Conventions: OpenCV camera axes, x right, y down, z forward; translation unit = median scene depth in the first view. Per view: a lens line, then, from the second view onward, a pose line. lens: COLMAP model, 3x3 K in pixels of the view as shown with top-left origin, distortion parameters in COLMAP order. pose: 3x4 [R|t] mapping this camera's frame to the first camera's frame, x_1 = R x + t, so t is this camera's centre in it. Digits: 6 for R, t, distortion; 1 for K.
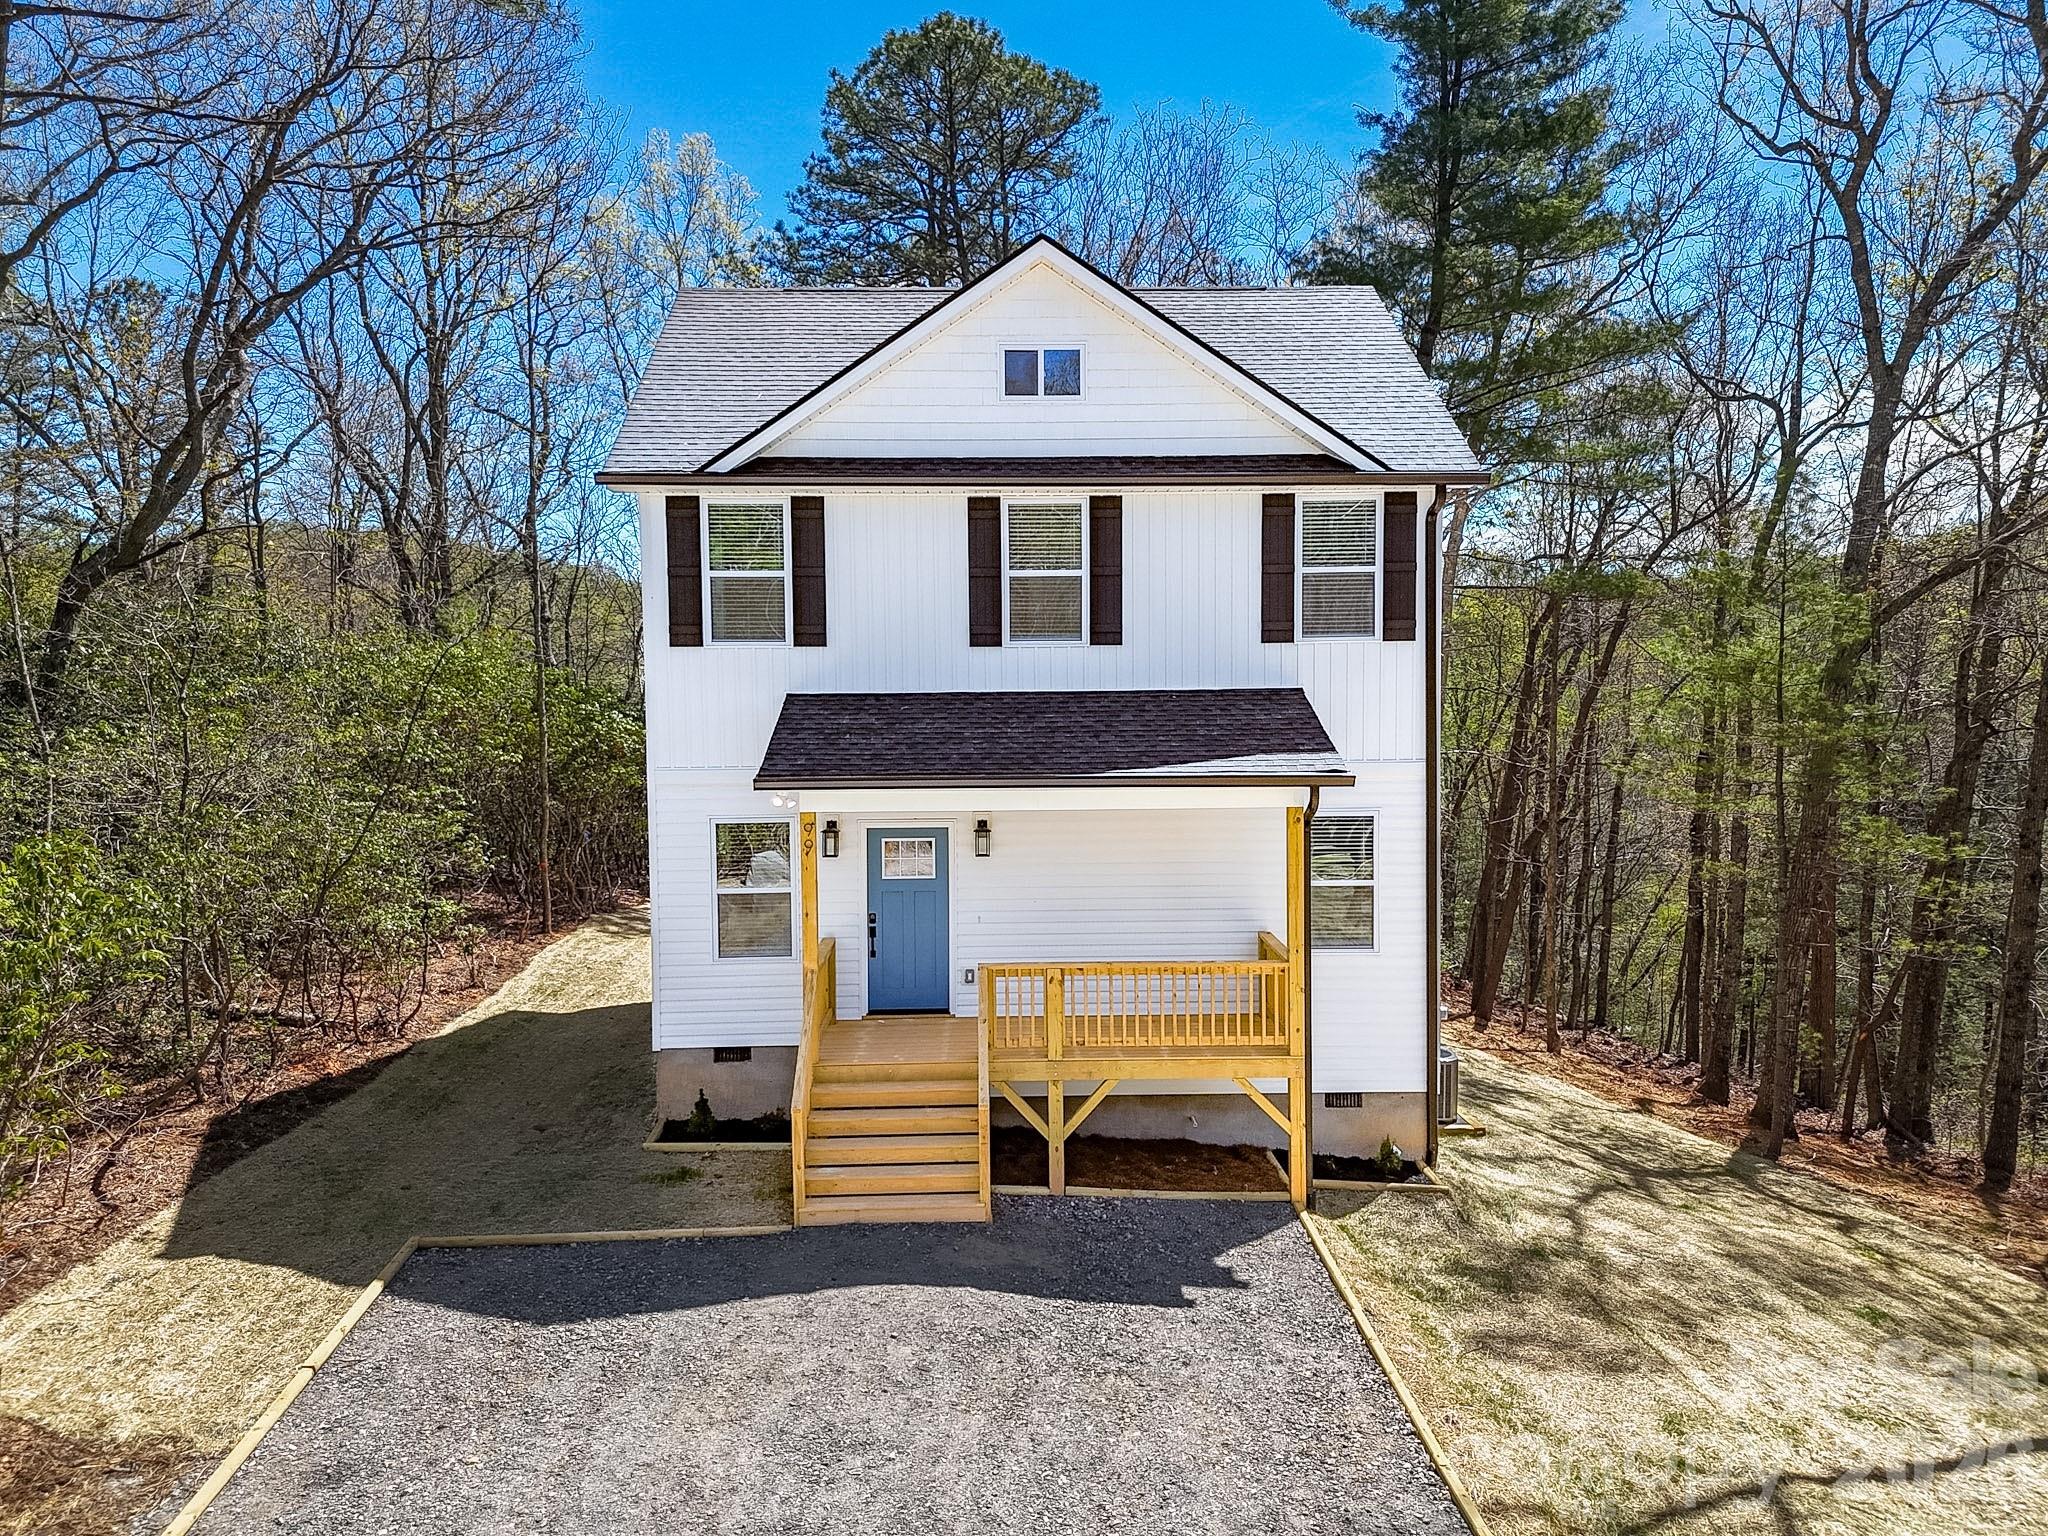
lens RADIAL K [[1501.2, 0, 1040.1], [0, 1501.2, 765.7], [0, 0, 1]] dist [0.075948, -0.119950]
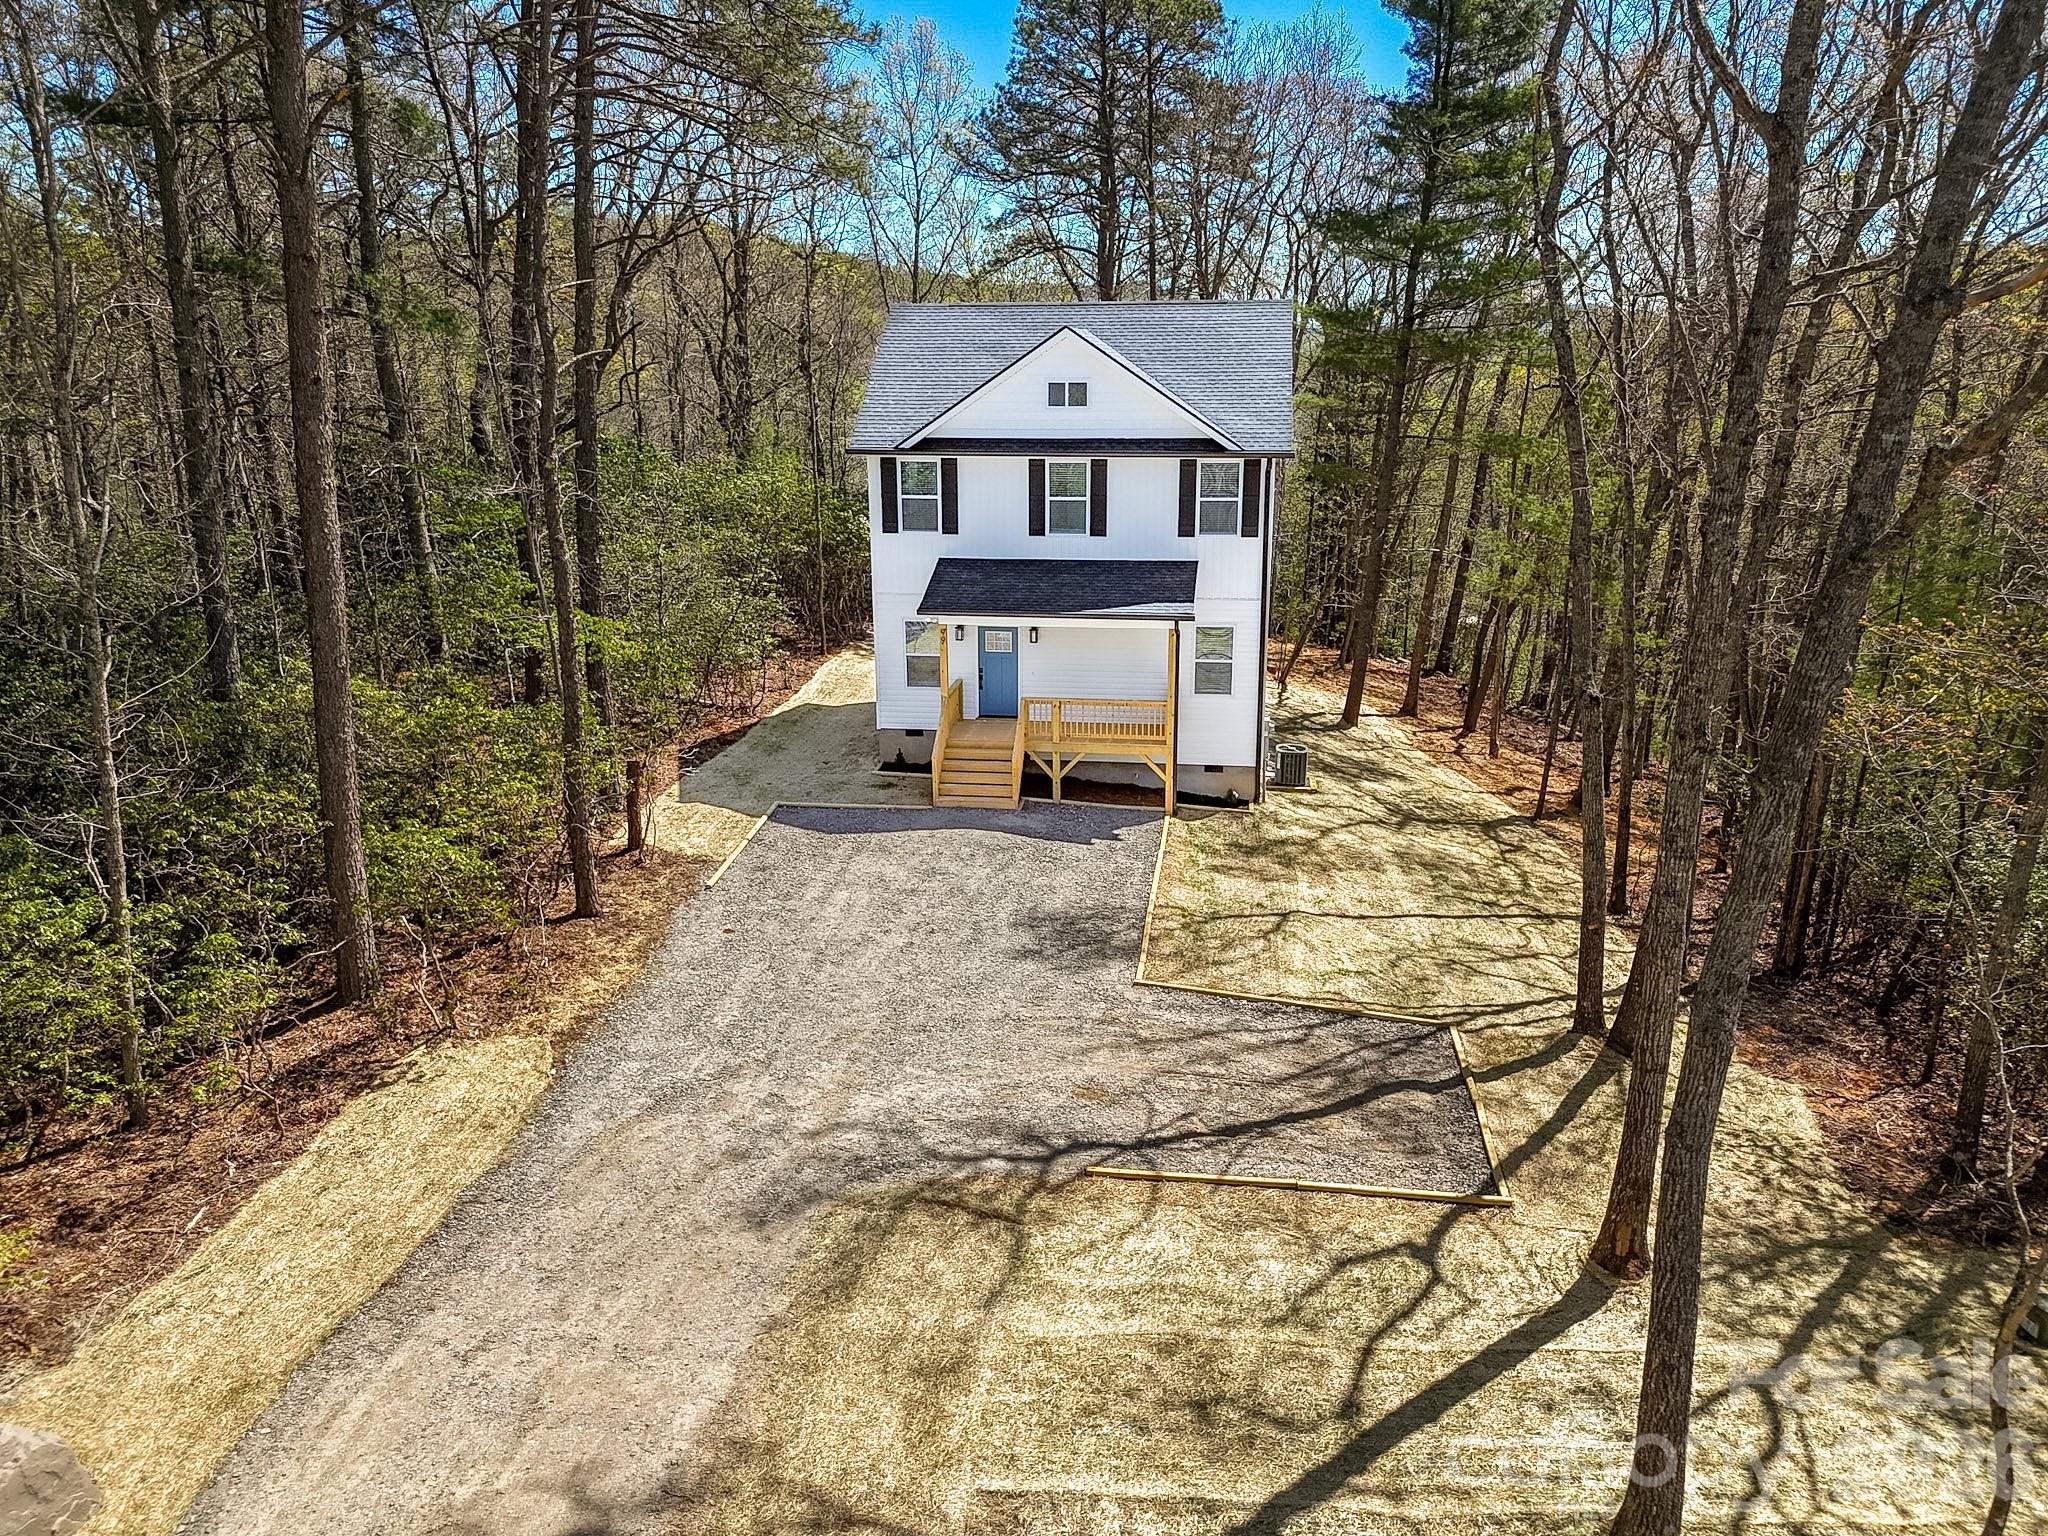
lens RADIAL K [[1501.2, 0, 1040.1], [0, 1501.2, 765.7], [0, 0, 1]] dist [0.075948, -0.119950]
pose [[0.985815, 0.049098, -0.160491, 0.301550], [-0.015323, 0.978590, 0.205249, -0.190954], [0.167132, -0.199879, 0.965461, -0.975009]]
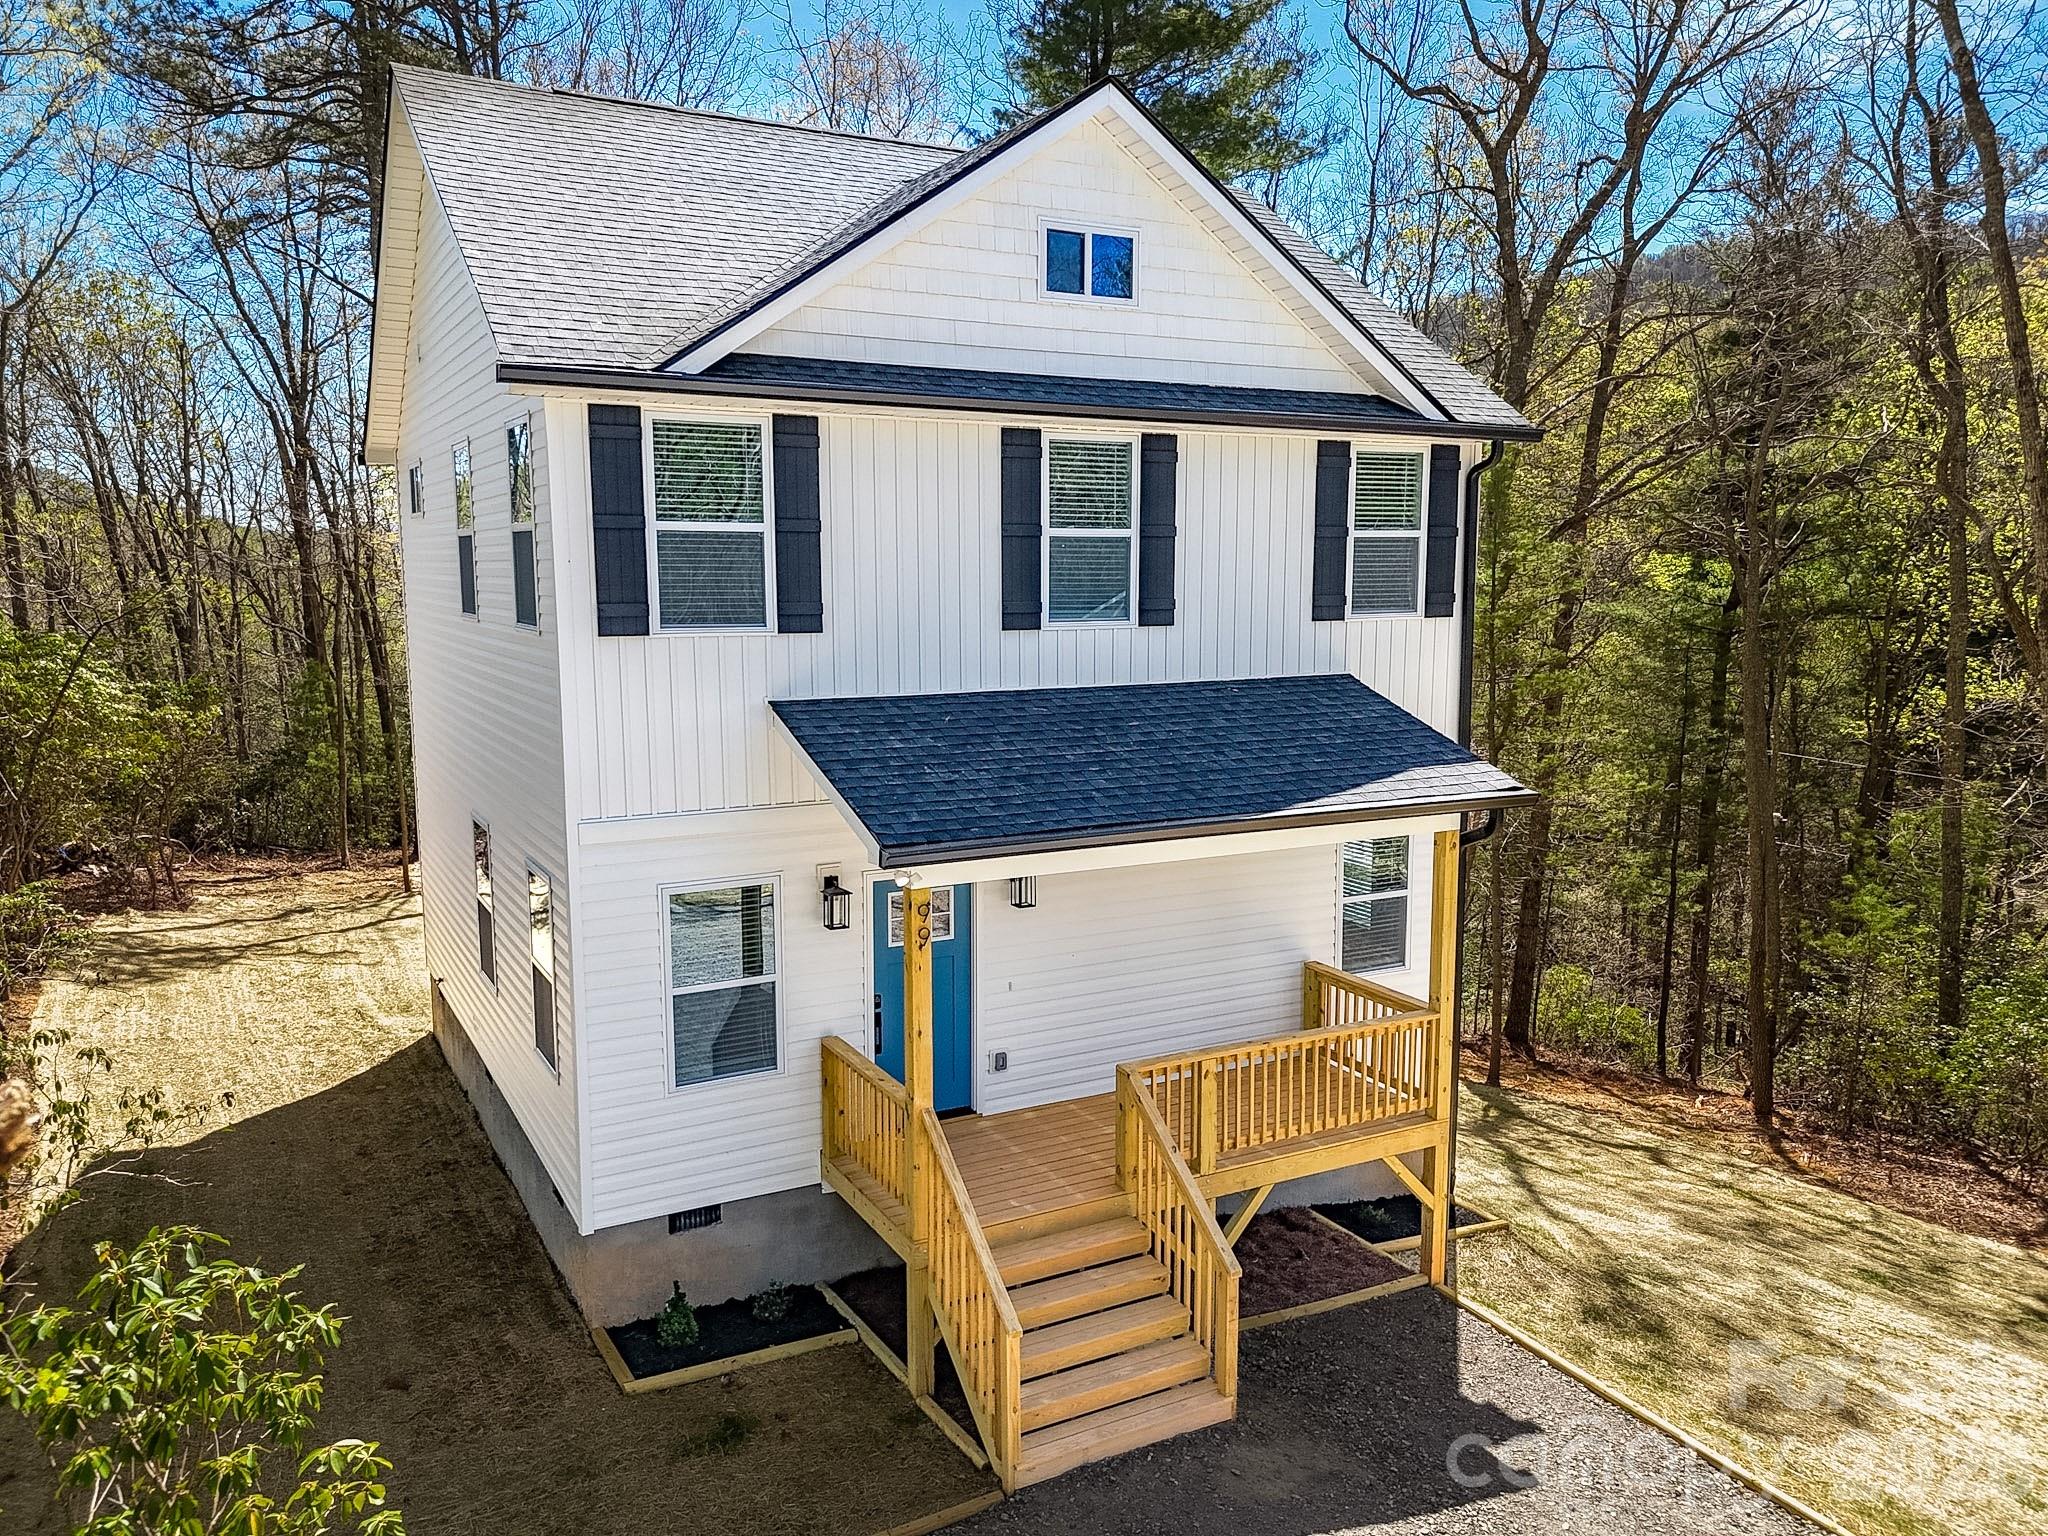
lens RADIAL K [[1486.3, 0, 1024.0], [0, 1486.3, 768.0], [0, 0, 1]] dist [0.043549, -0.111466]
pose [[0.896518, -0.052186, 0.439924, -0.366770], [0.018339, 0.996558, 0.080844, -0.071024], [-0.442628, -0.064410, 0.894389, 0.333670]]
